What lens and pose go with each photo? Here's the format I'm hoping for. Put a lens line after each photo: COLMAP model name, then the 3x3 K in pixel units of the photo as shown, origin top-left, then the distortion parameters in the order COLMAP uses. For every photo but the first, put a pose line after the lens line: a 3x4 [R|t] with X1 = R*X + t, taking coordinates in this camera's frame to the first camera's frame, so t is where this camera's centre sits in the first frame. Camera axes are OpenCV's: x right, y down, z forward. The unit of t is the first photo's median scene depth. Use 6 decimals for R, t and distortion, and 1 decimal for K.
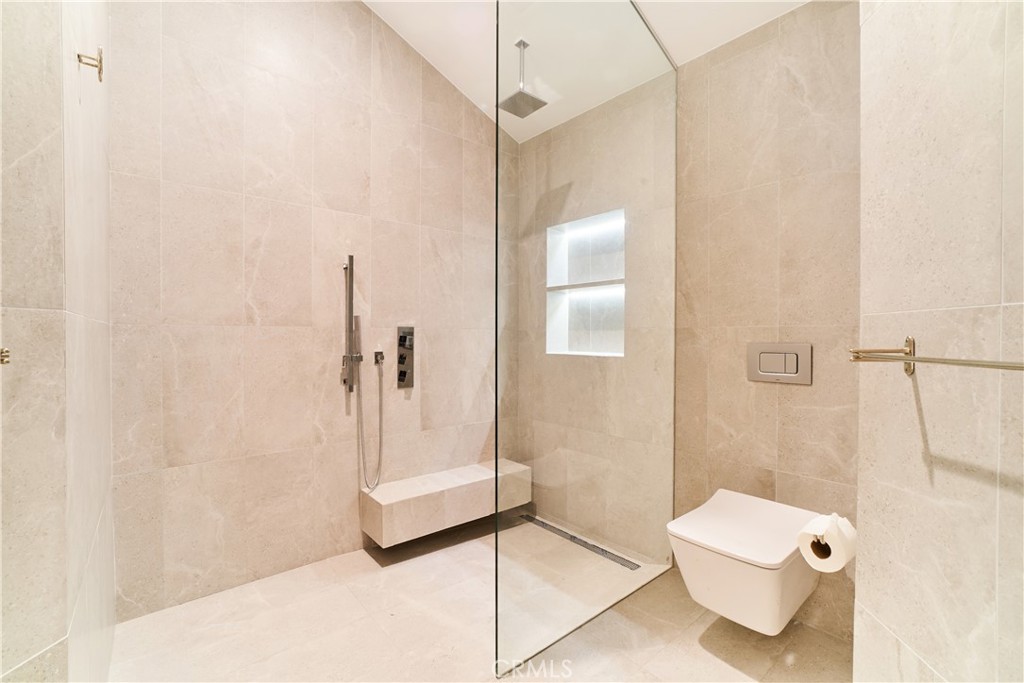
lens RADIAL K [[444.7, 0, 519.3], [0, 444.7, 345.1], [0, 0, 1]] dist [-0.036723, 0.013544]
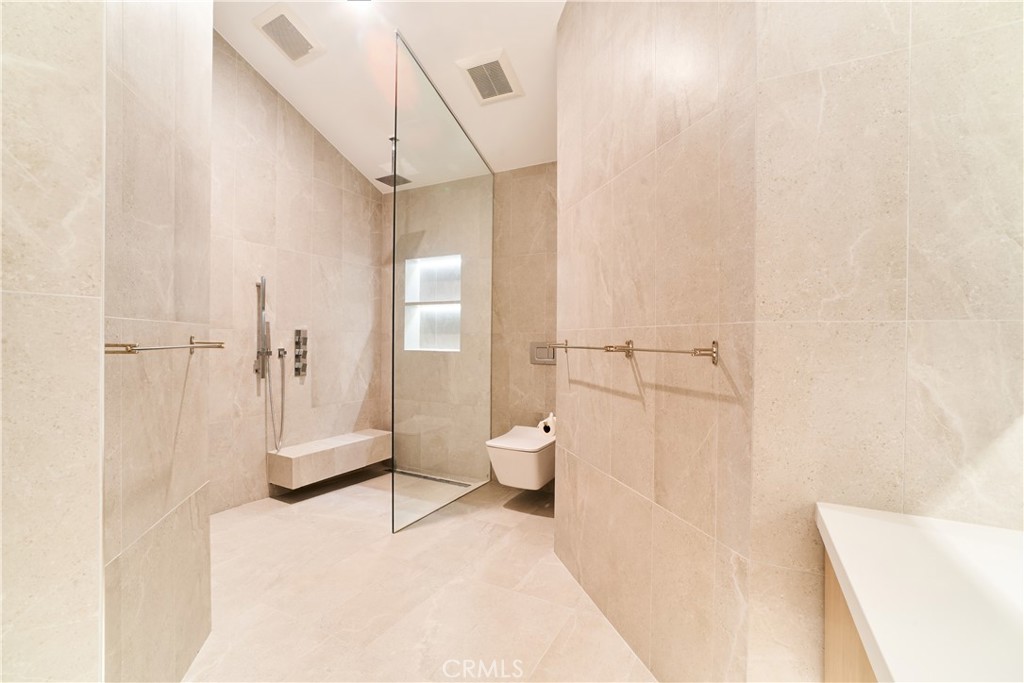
lens RADIAL K [[444.7, 0, 519.3], [0, 444.7, 345.1], [0, 0, 1]] dist [-0.036723, 0.013544]
pose [[0.926266, 0.001237, 0.376869, -0.153844], [-0.000504, 0.999998, -0.002043, 0.007420], [-0.376870, 0.001702, 0.926264, -0.501467]]
